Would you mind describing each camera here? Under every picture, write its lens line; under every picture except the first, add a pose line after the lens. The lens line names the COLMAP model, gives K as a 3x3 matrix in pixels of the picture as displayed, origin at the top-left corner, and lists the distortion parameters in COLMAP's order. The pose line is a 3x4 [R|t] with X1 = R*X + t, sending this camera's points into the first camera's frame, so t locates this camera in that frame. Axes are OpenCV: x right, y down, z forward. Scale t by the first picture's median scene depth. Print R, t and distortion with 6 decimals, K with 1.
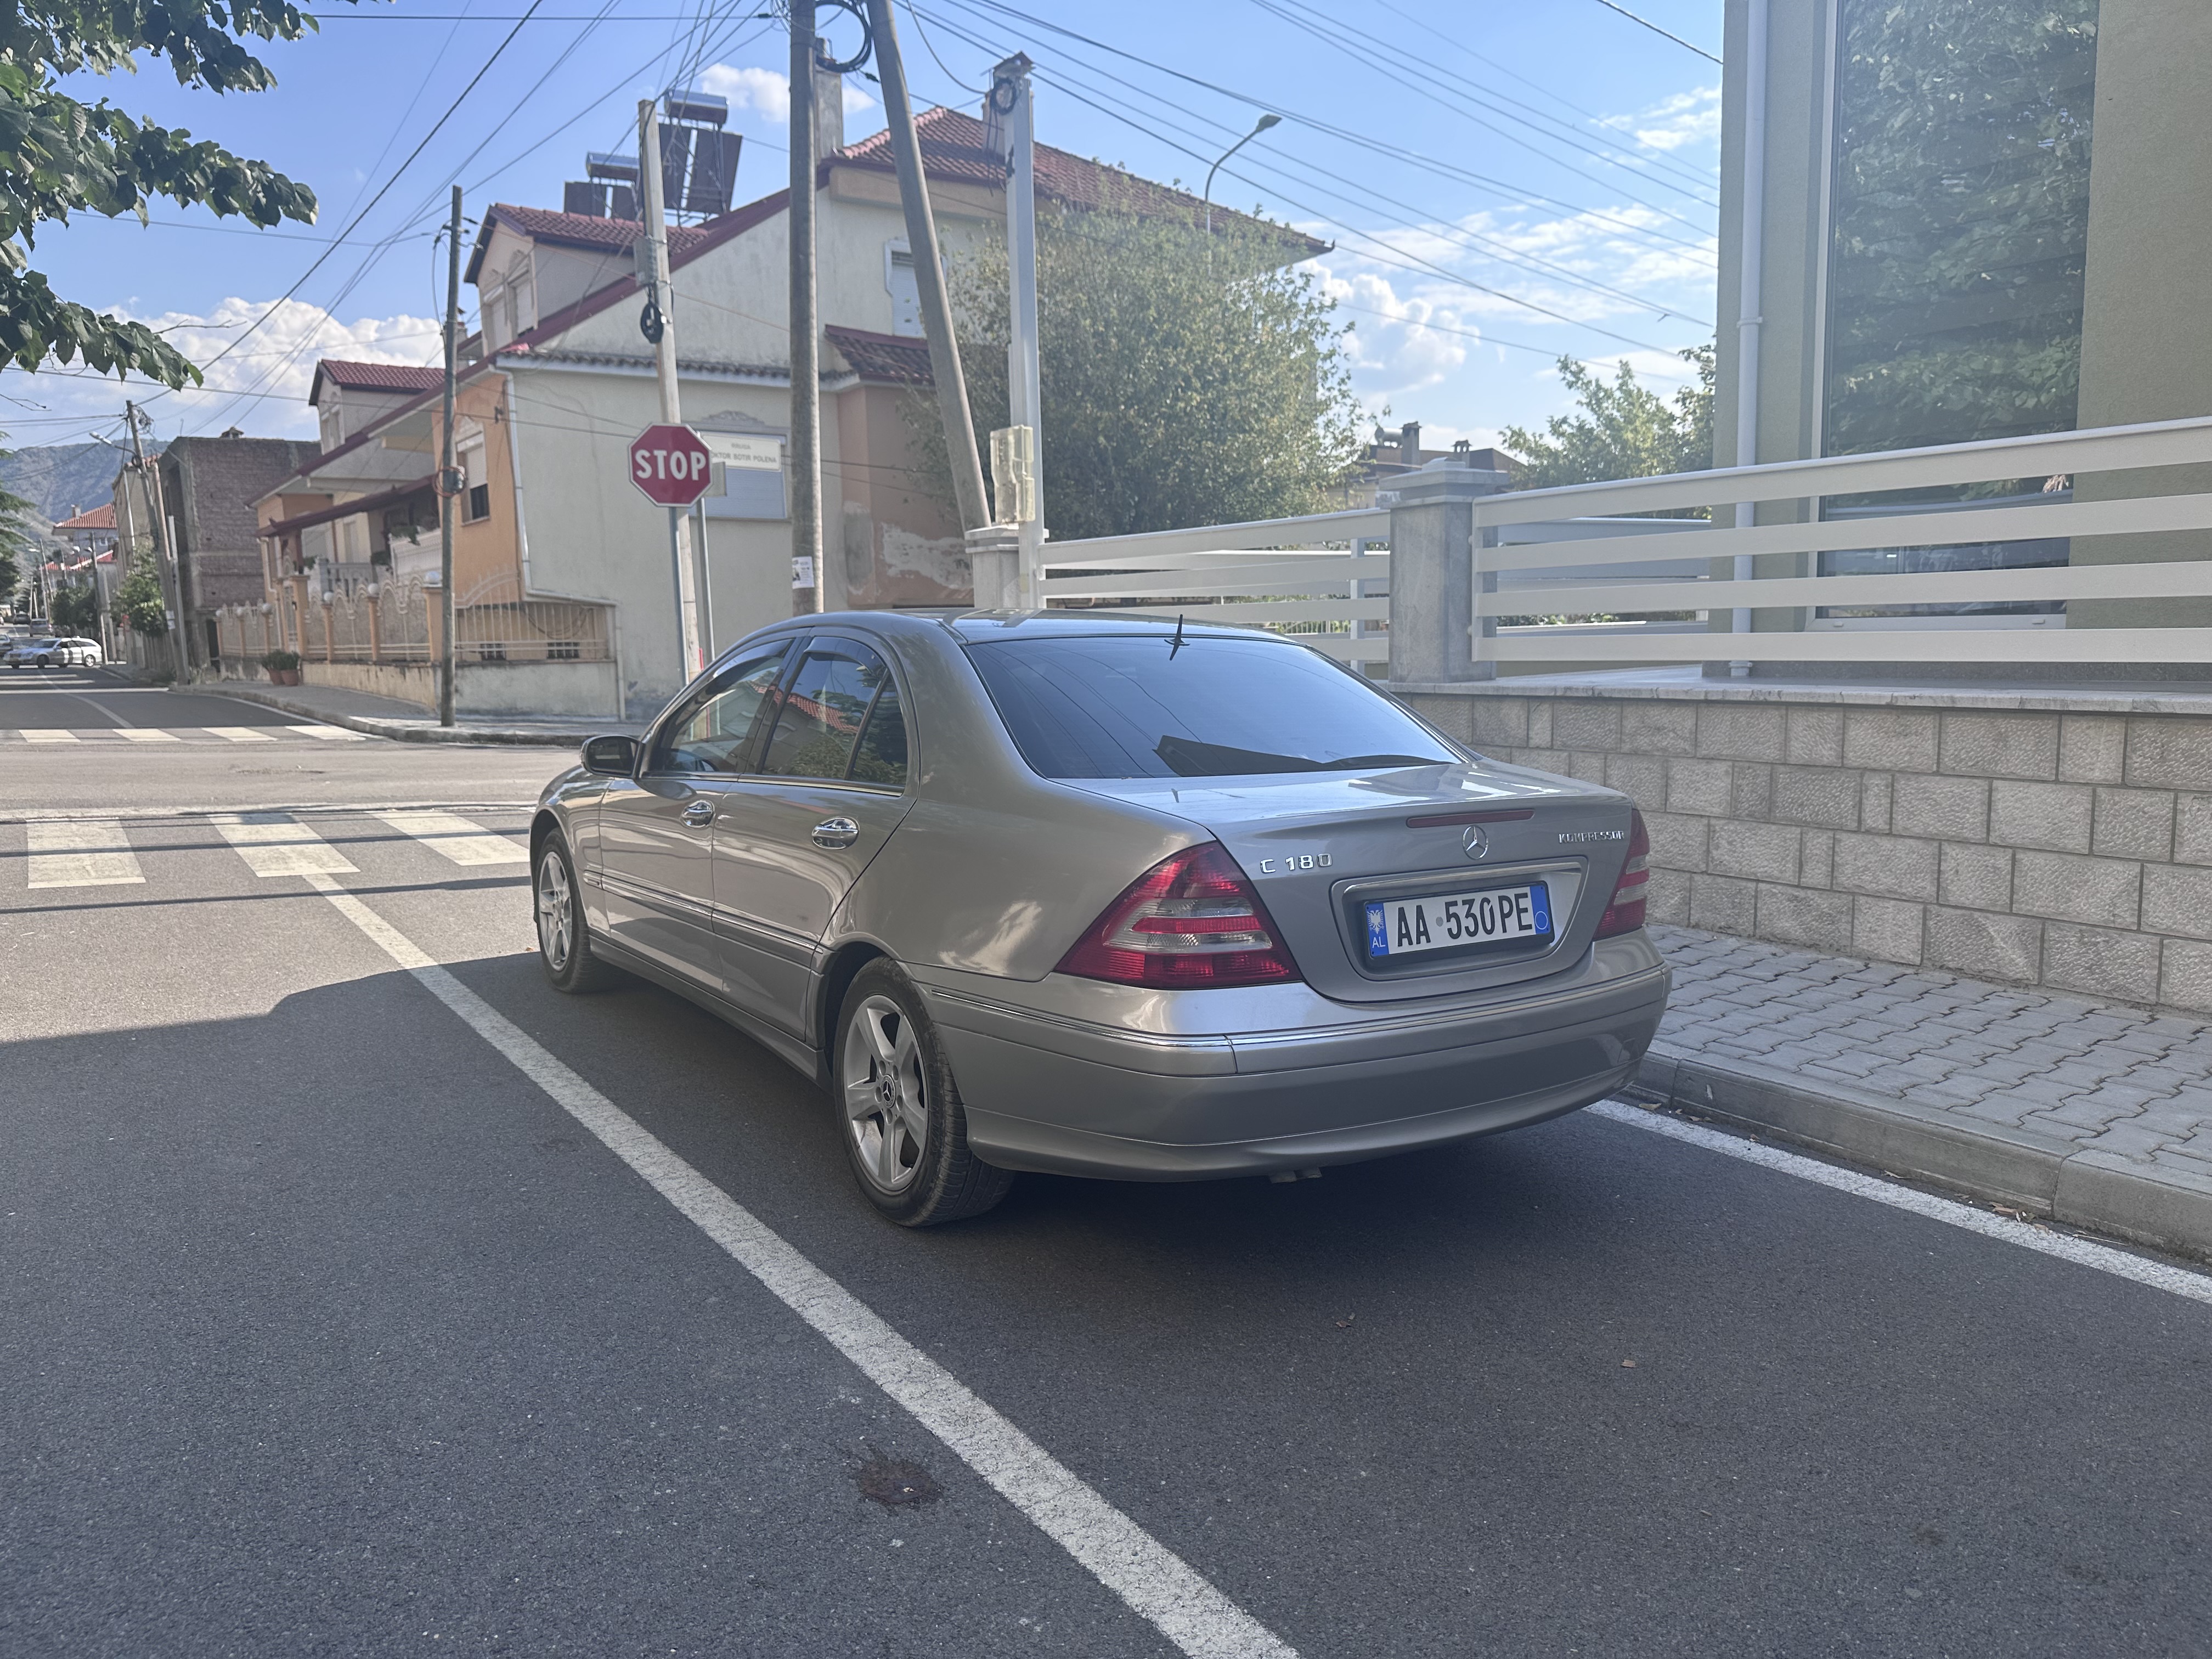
lens RADIAL K [[1571.1, 0, 1102.5], [0, 1571.1, 828.1], [0, 0, 1]] dist [0.027157, -0.033055]
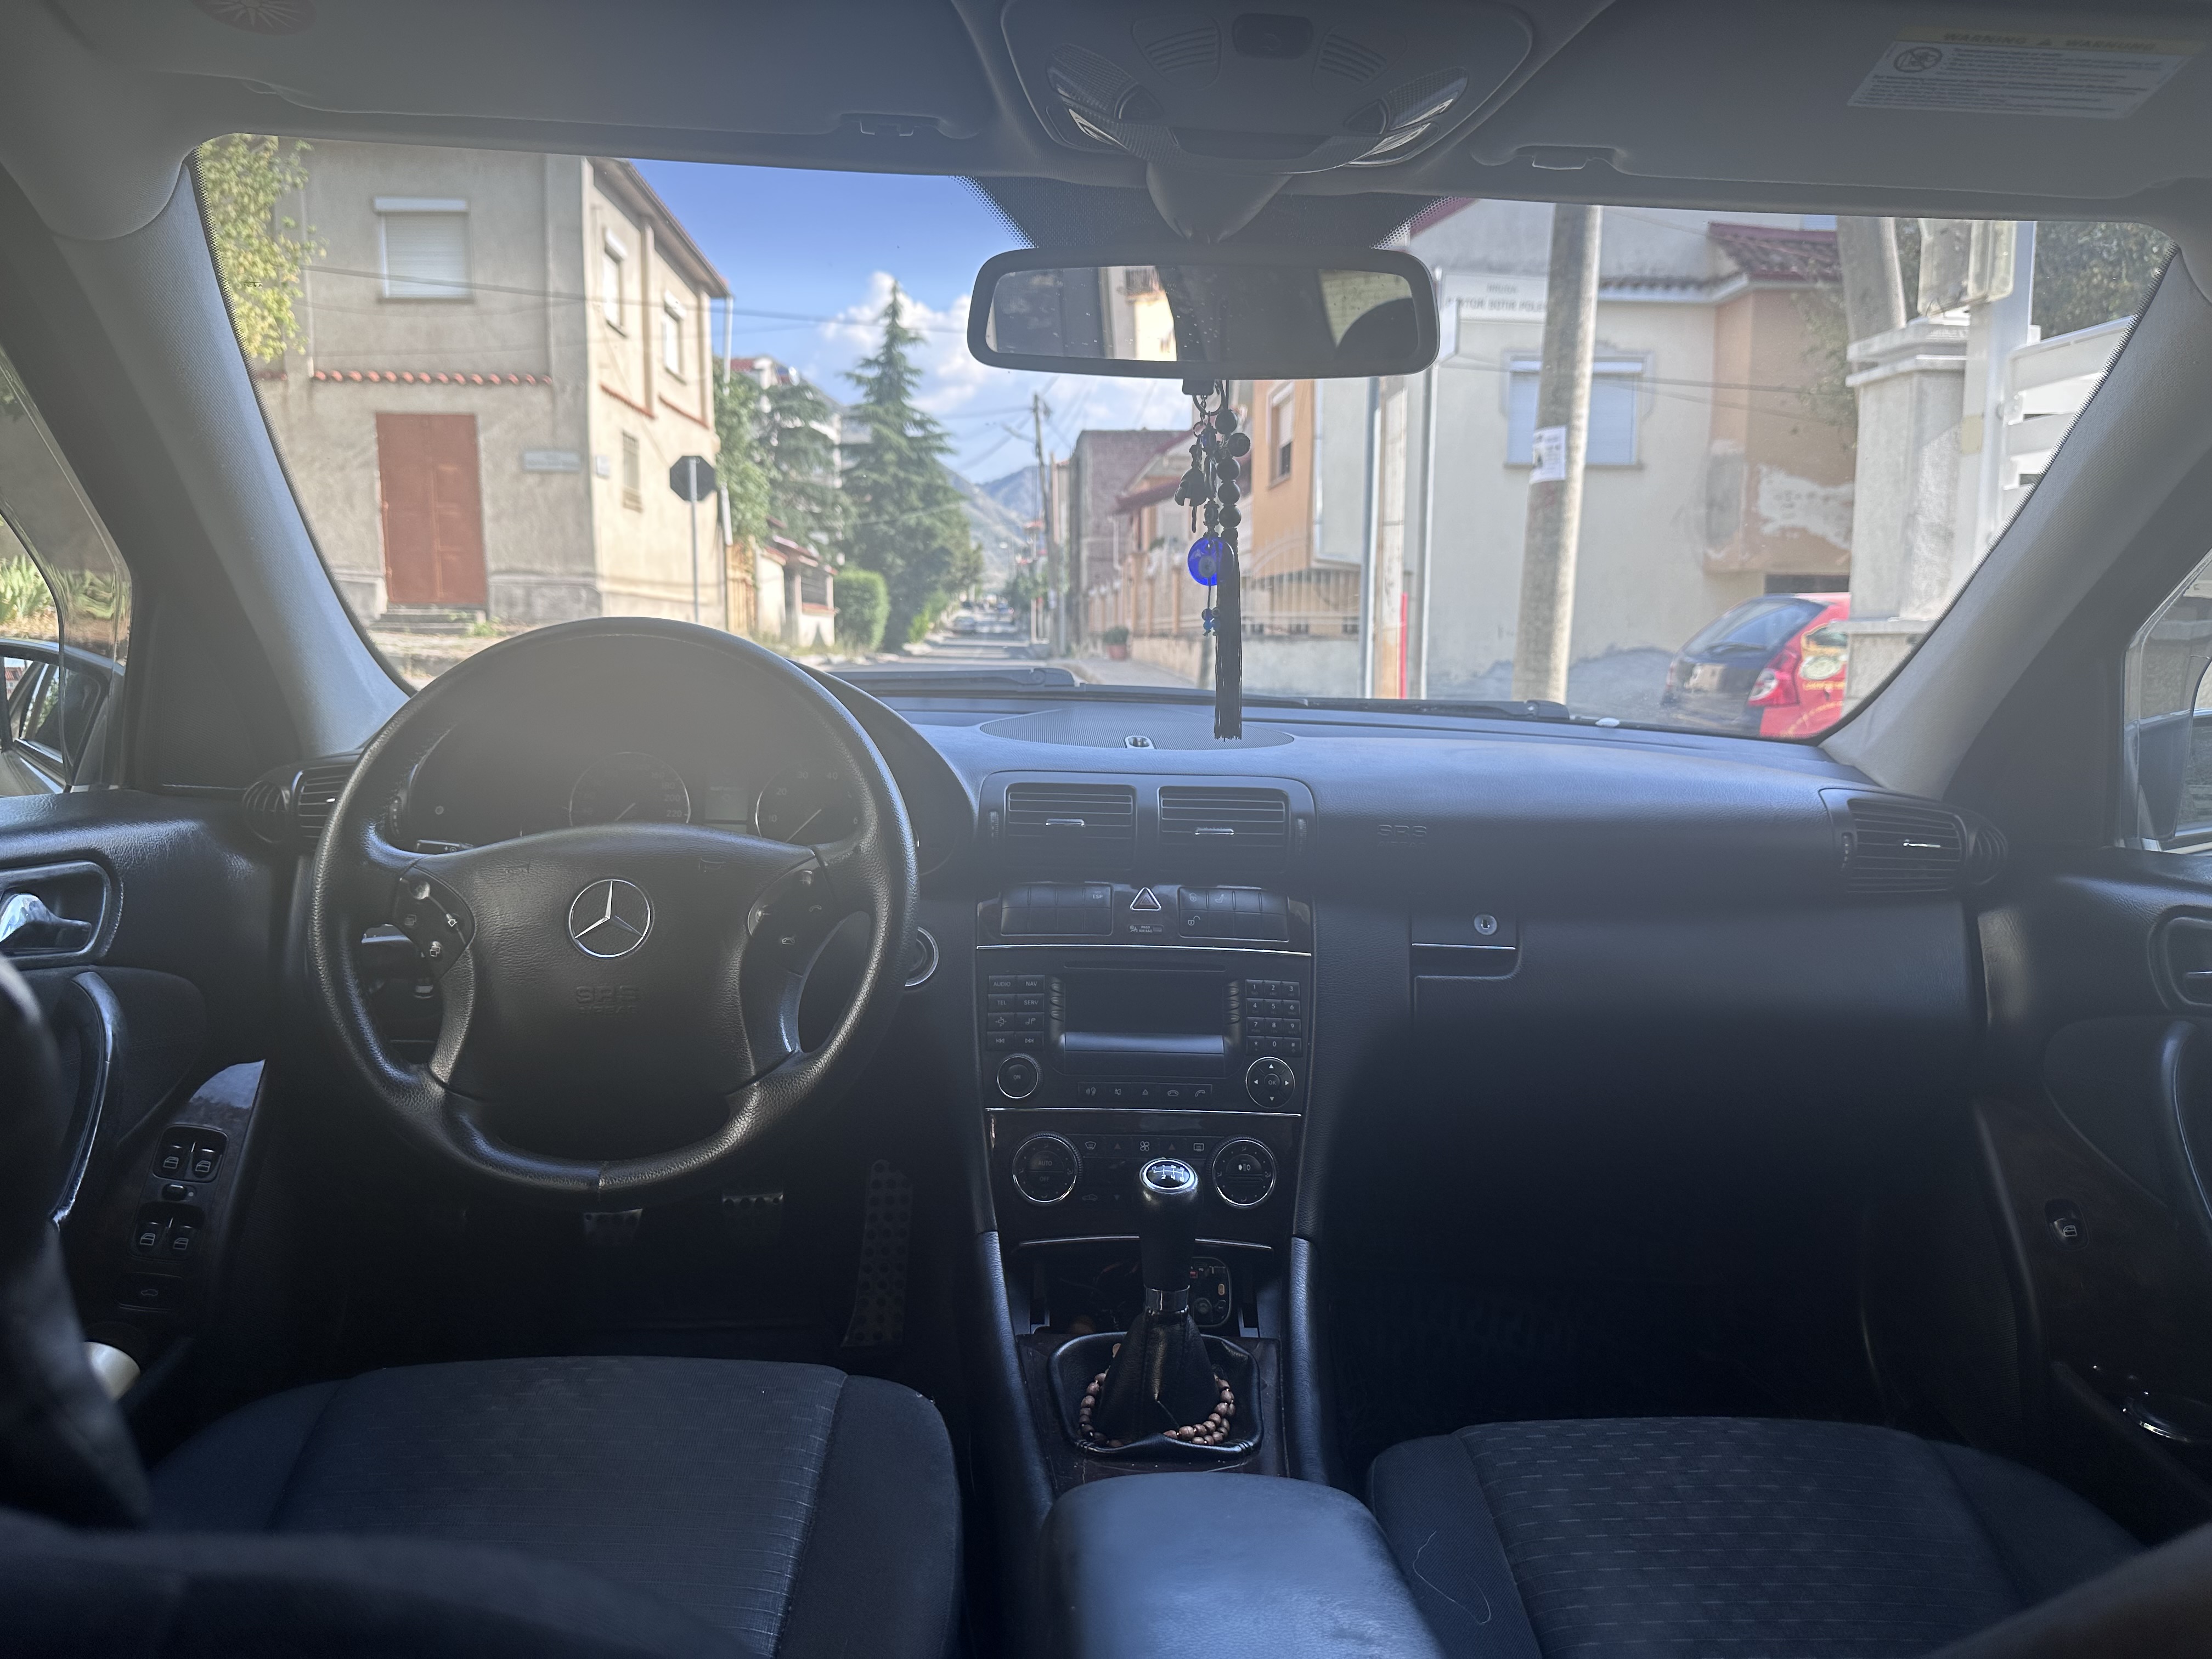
lens RADIAL K [[1571.1, 0, 1123.5], [0, 1571.1, 819.5], [0, 0, 1]] dist [0.027157, -0.033055]
pose [[0.861424, 0.082260, -0.501181, -0.009123], [-0.085214, 0.996217, 0.017047, -0.010204], [0.500687, 0.028023, 0.865175, 0.193532]]
